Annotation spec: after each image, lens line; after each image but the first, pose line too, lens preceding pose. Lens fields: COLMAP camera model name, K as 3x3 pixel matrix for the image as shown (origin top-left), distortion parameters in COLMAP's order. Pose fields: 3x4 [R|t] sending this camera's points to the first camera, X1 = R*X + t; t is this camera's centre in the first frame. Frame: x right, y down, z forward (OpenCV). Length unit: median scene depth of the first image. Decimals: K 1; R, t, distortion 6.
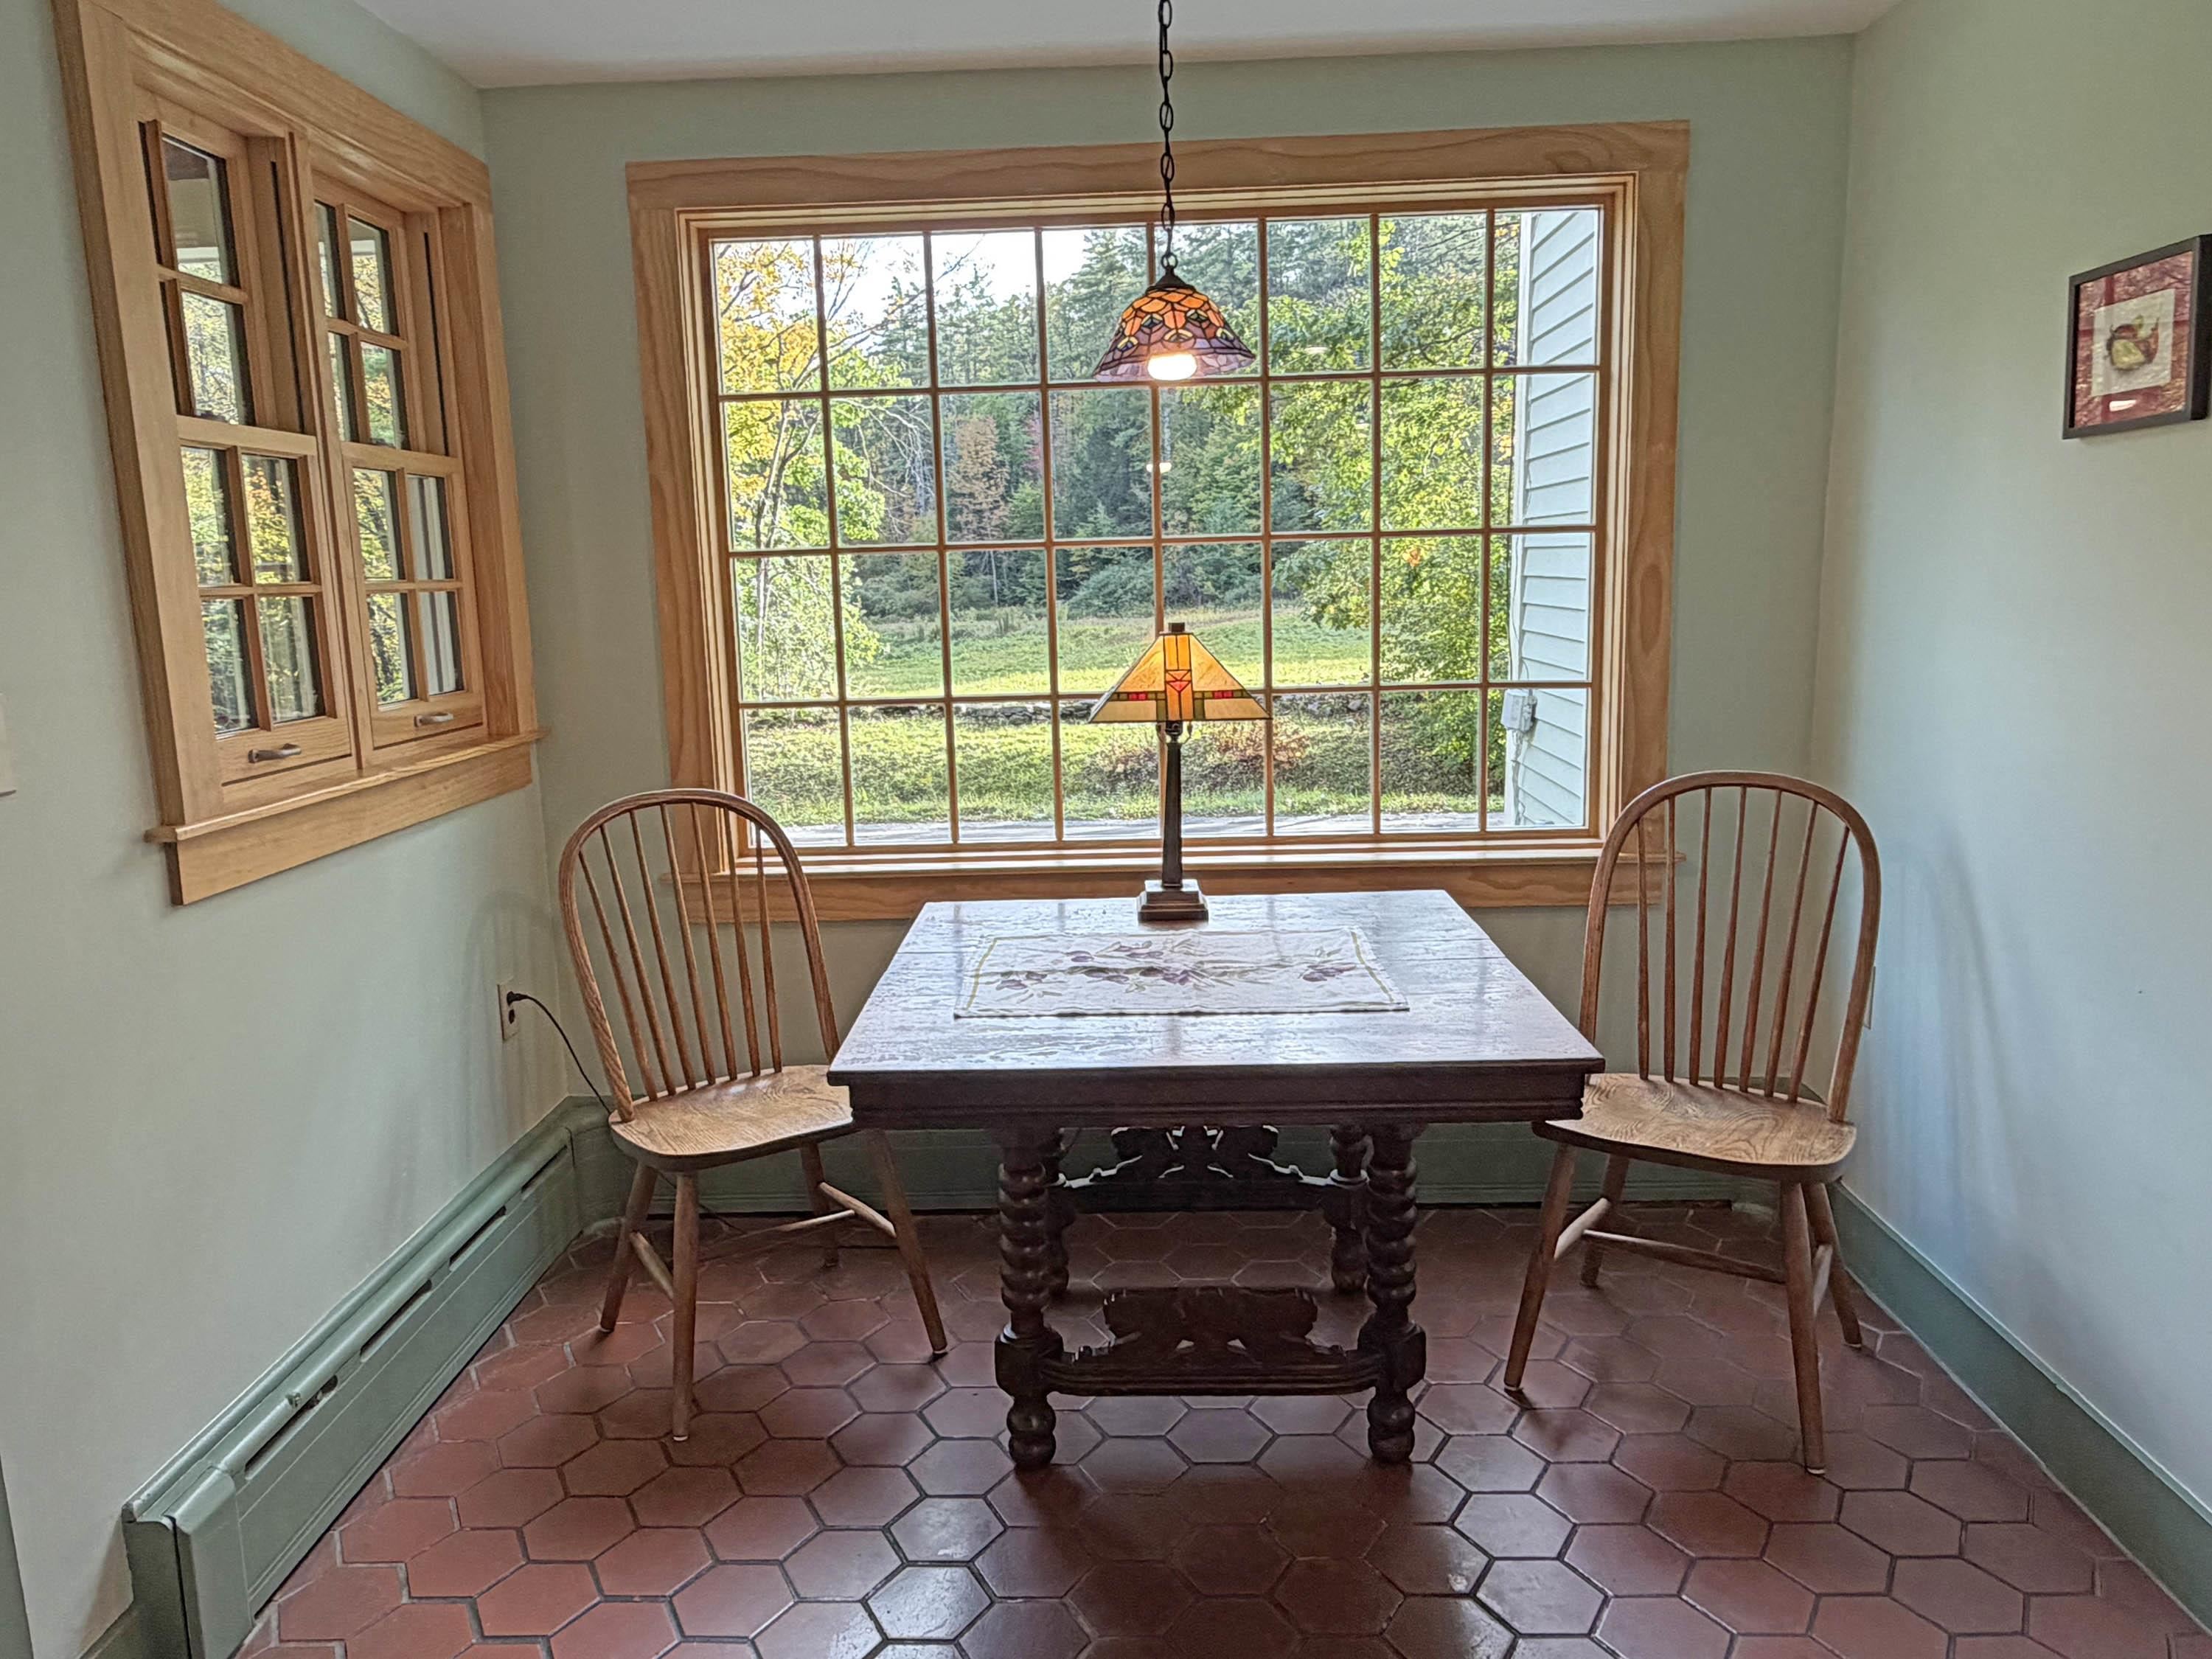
lens RADIAL K [[1546.7, 0, 1084.8], [0, 1546.7, 832.8], [0, 0, 1]] dist [-0.000702, 0.003727]
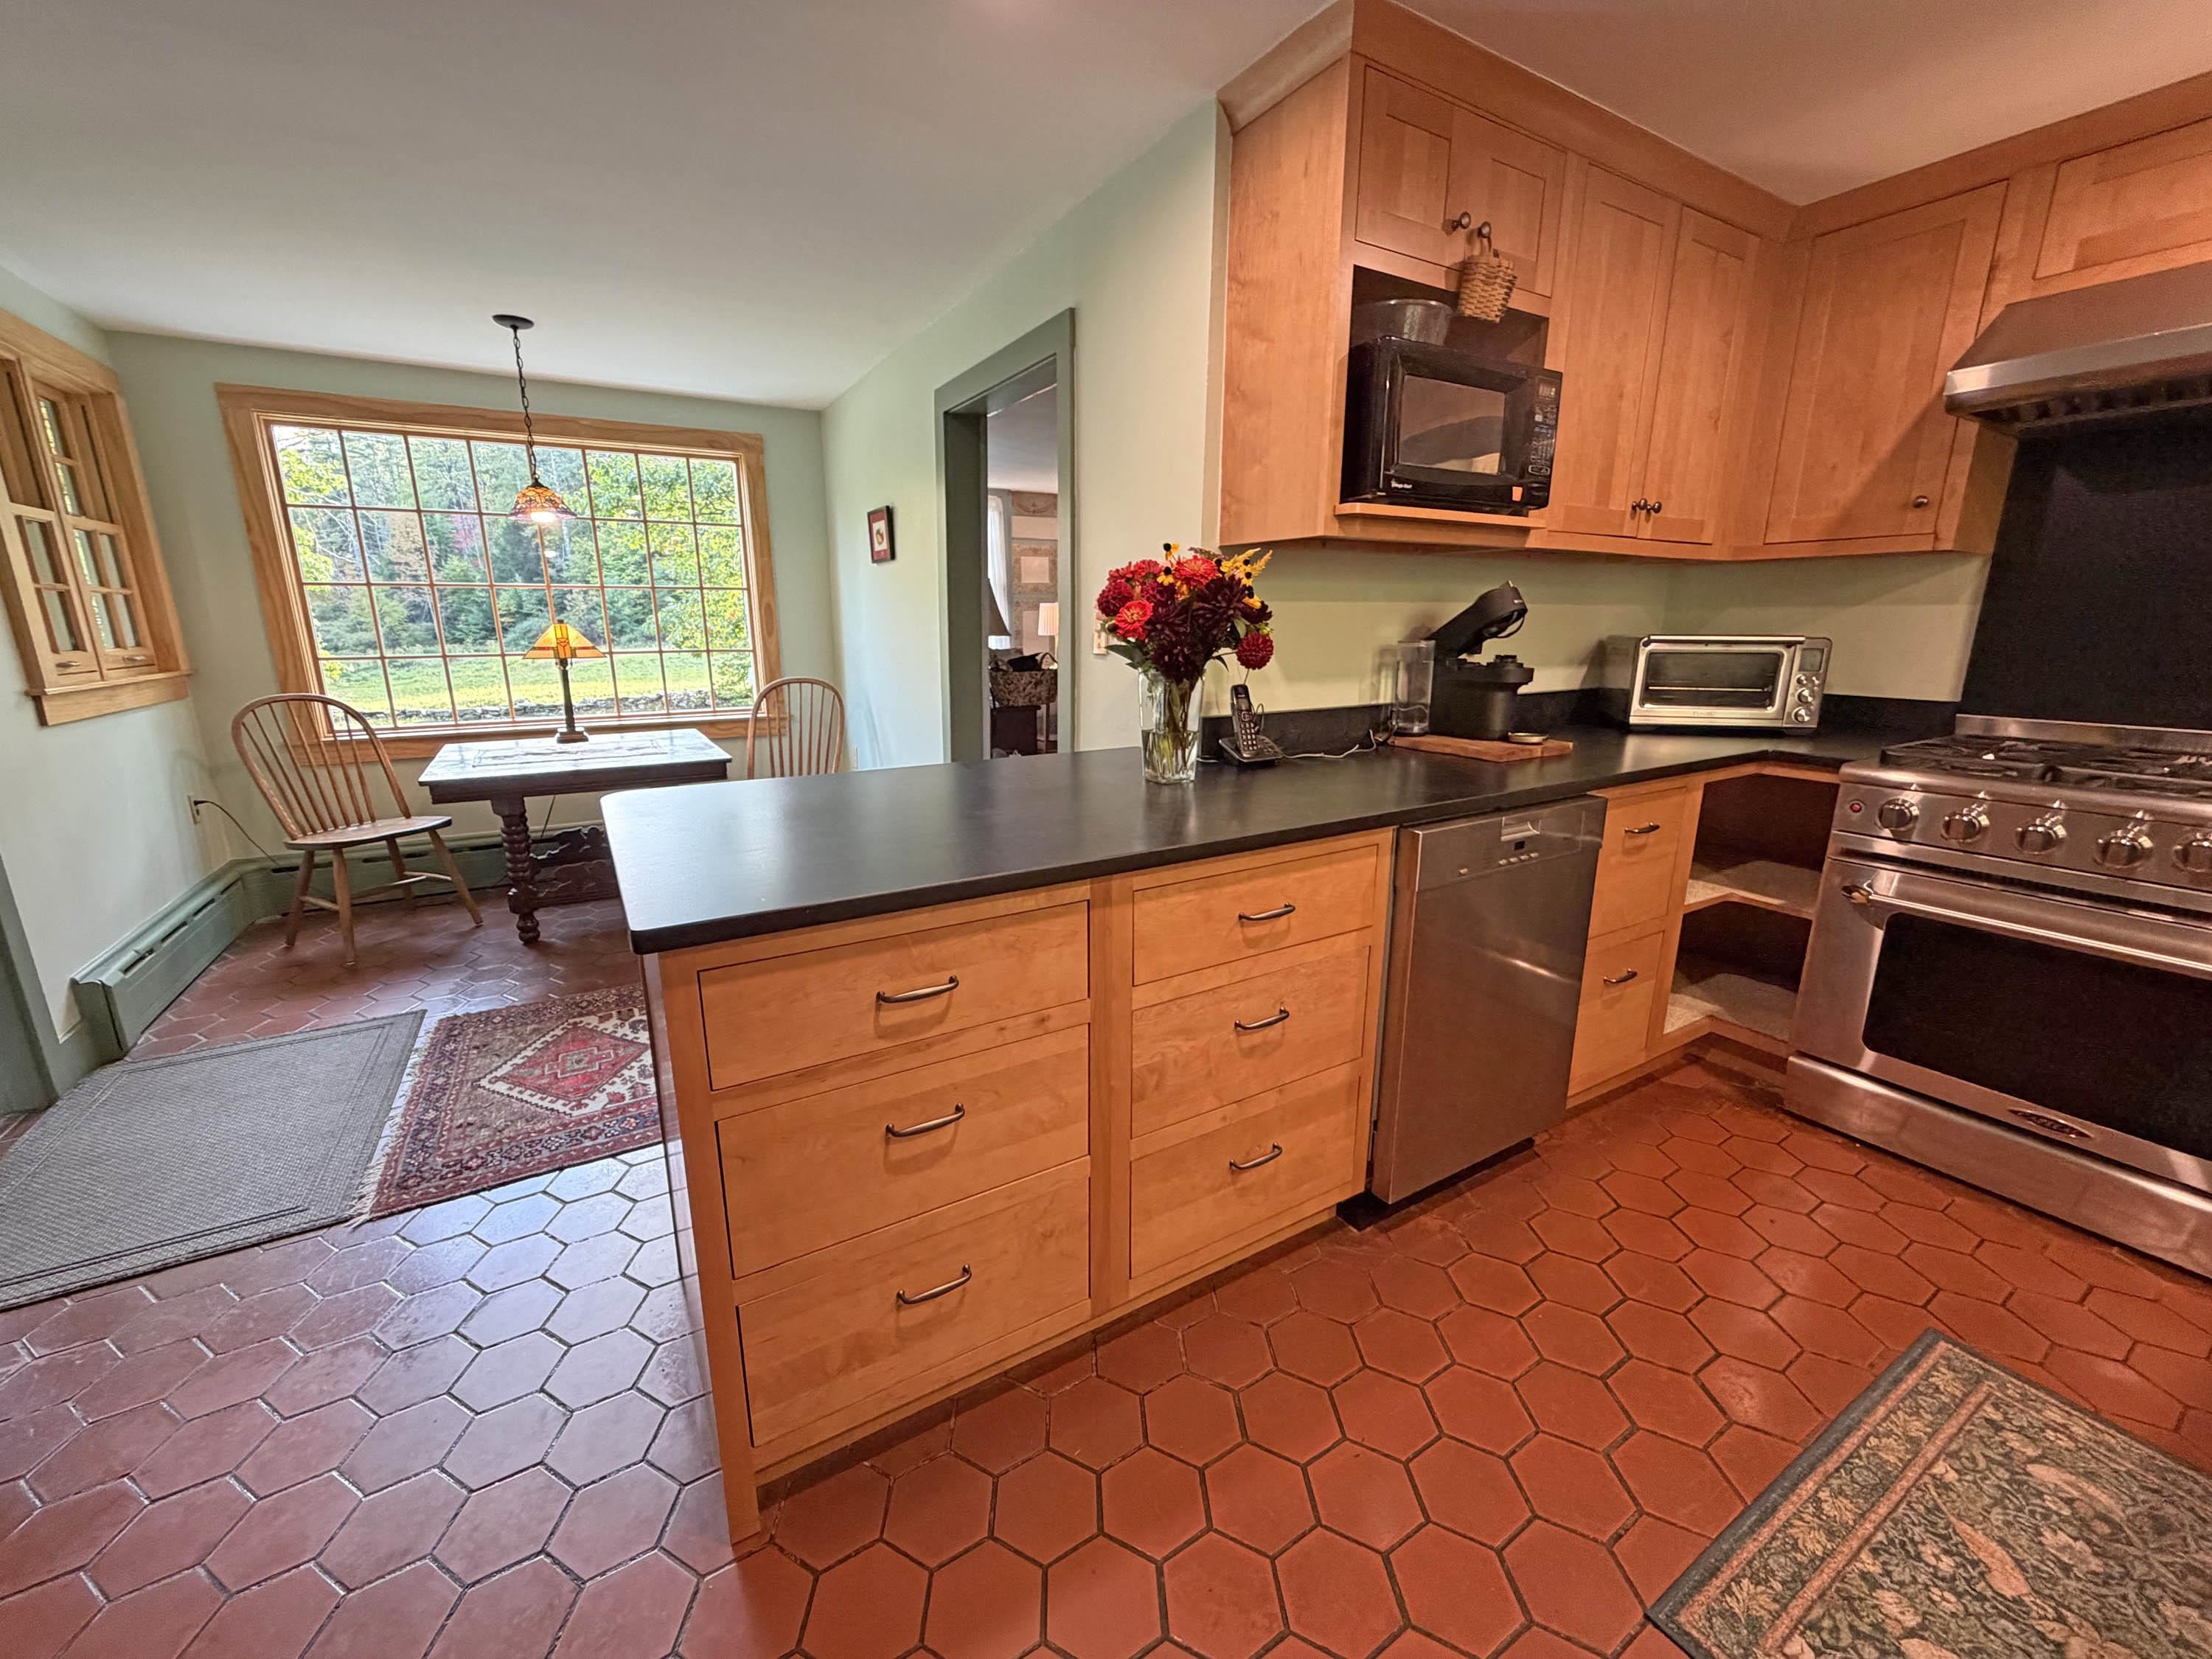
lens RADIAL K [[880.5, 0, 1097.4], [0, 880.5, 827.9], [0, 0, 1]] dist [-0.000620, 0.000495]
pose [[0.838793, -0.101528, 0.534900, -0.005749], [0.071622, 0.994498, 0.076450, 0.146726], [-0.539719, -0.025816, 0.841450, -0.638019]]
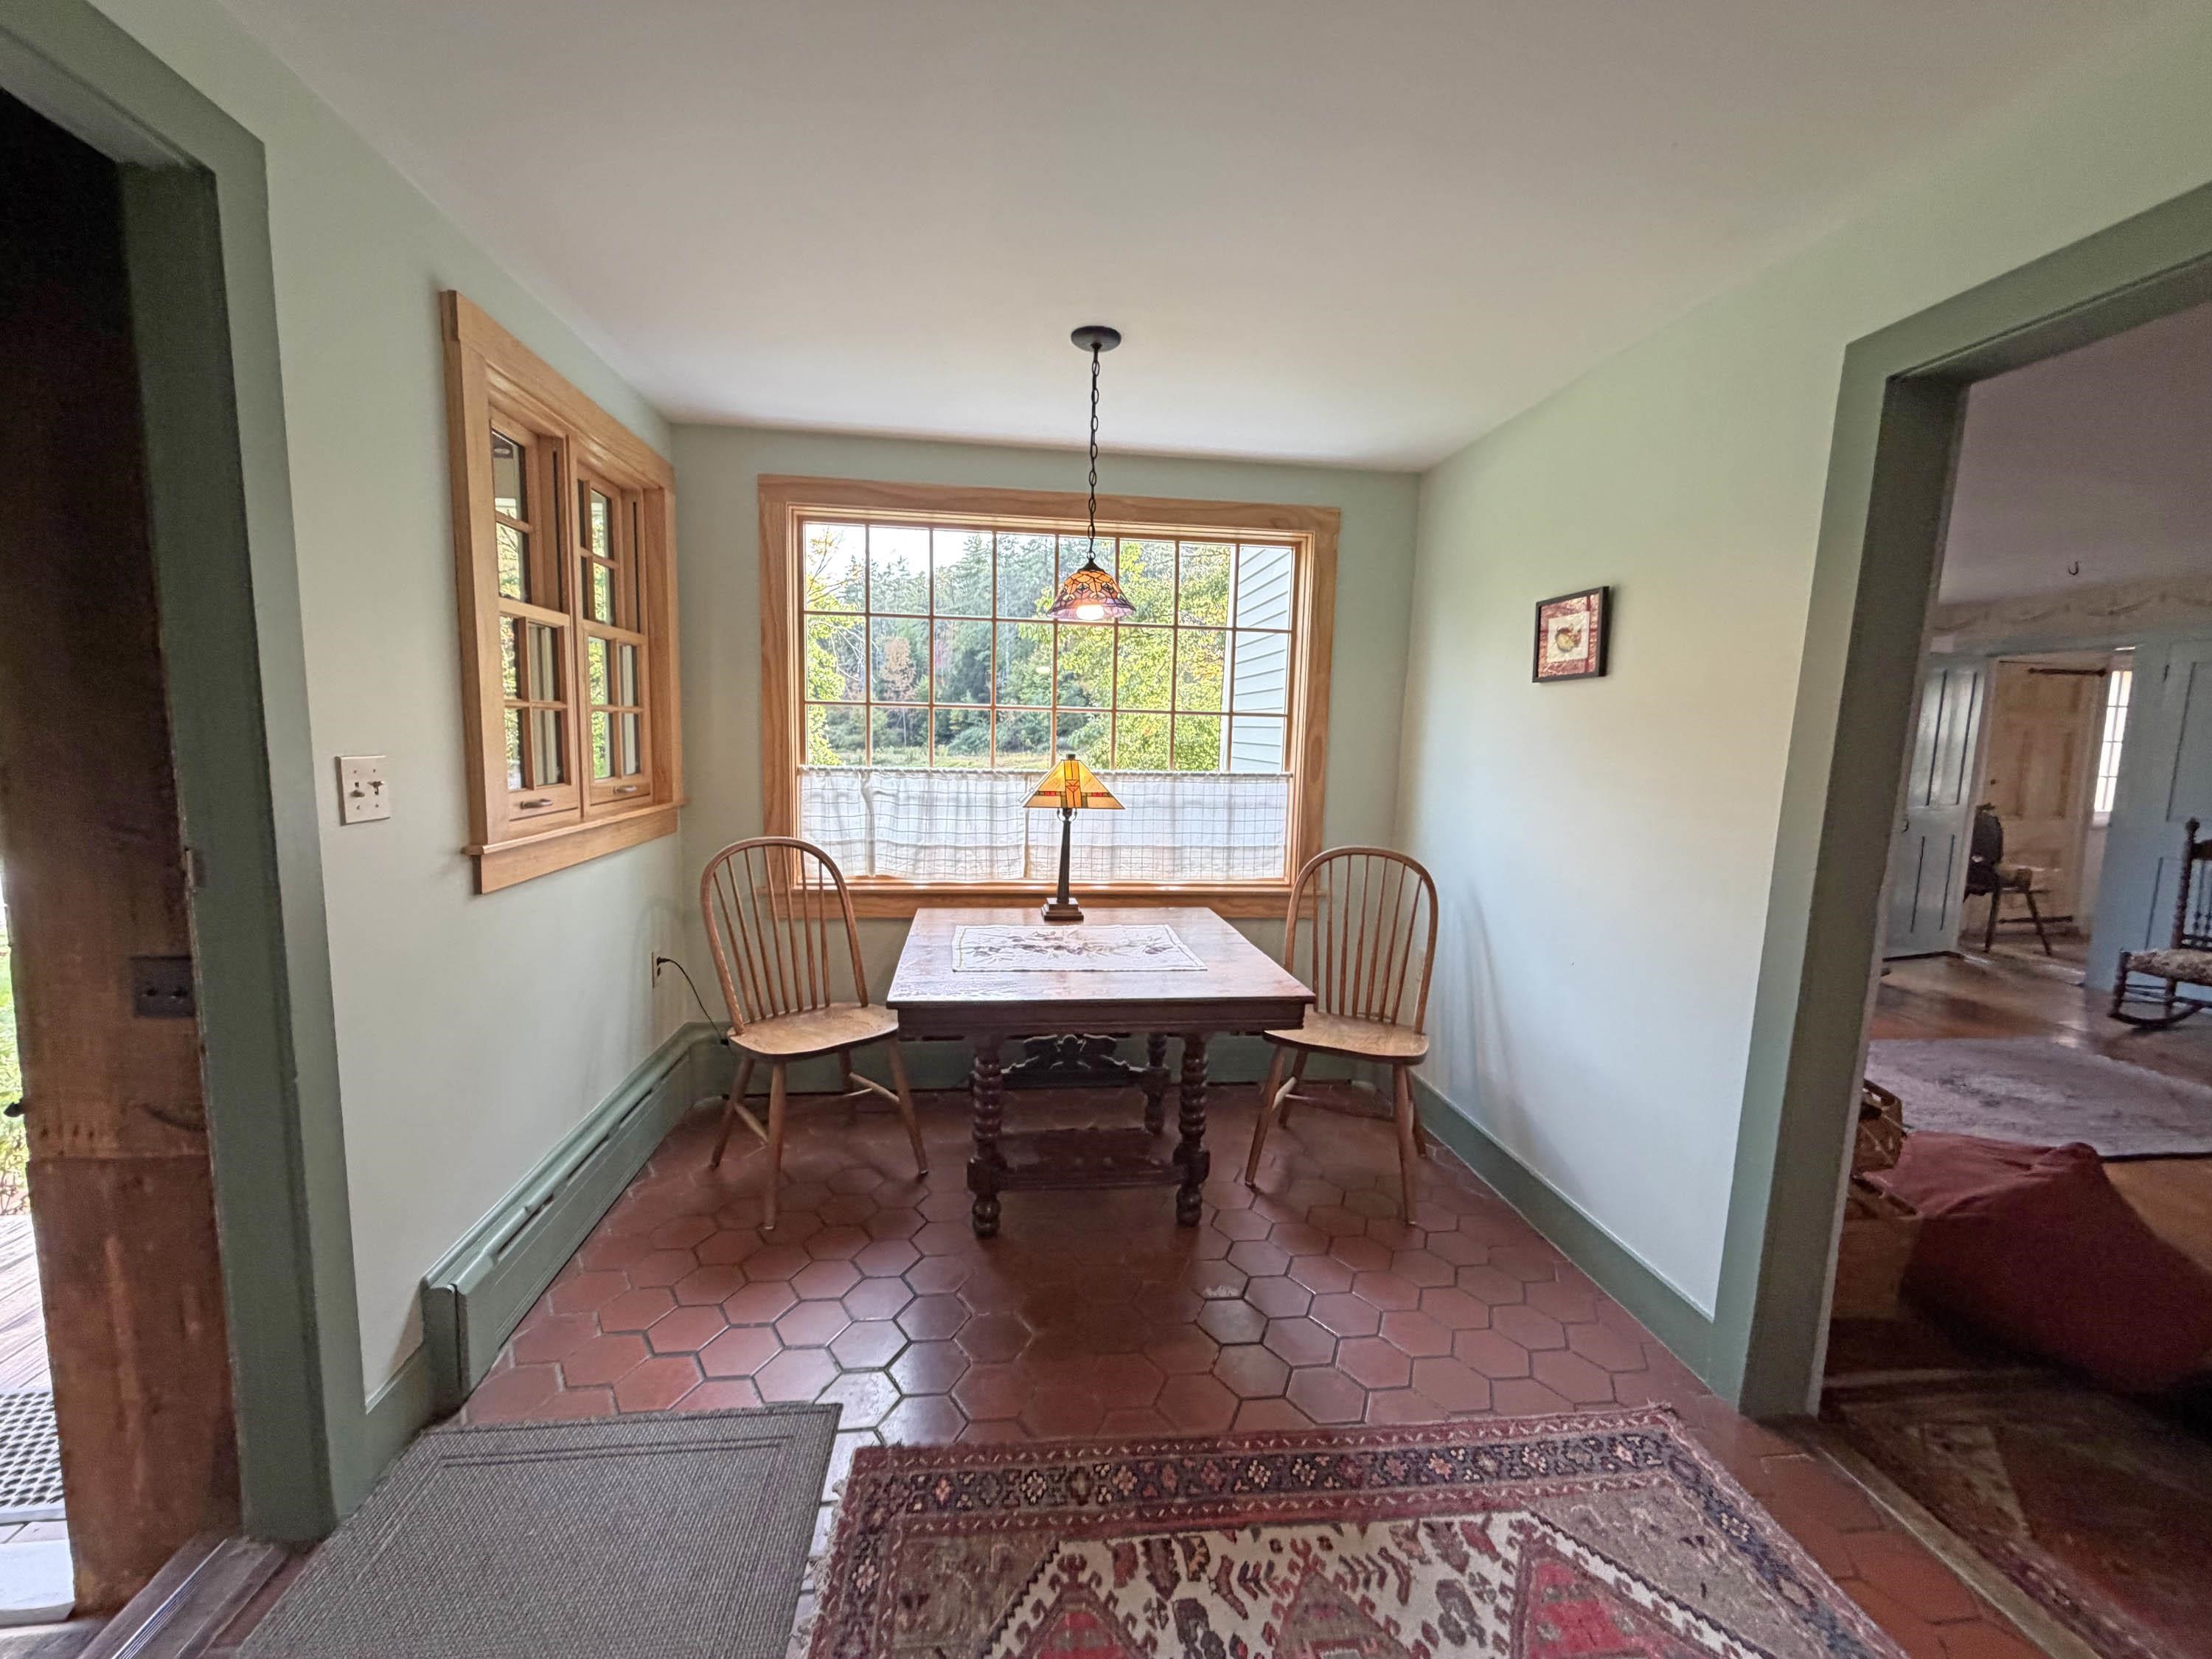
lens RADIAL K [[880.5, 0, 1096.3], [0, 880.5, 830.3], [0, 0, 1]] dist [-0.000620, 0.000495]
pose [[0.986398, 0.036060, 0.160369, -0.073075], [-0.026786, 0.997862, -0.059618, 0.012602], [-0.162176, 0.054512, 0.985255, -0.006142]]
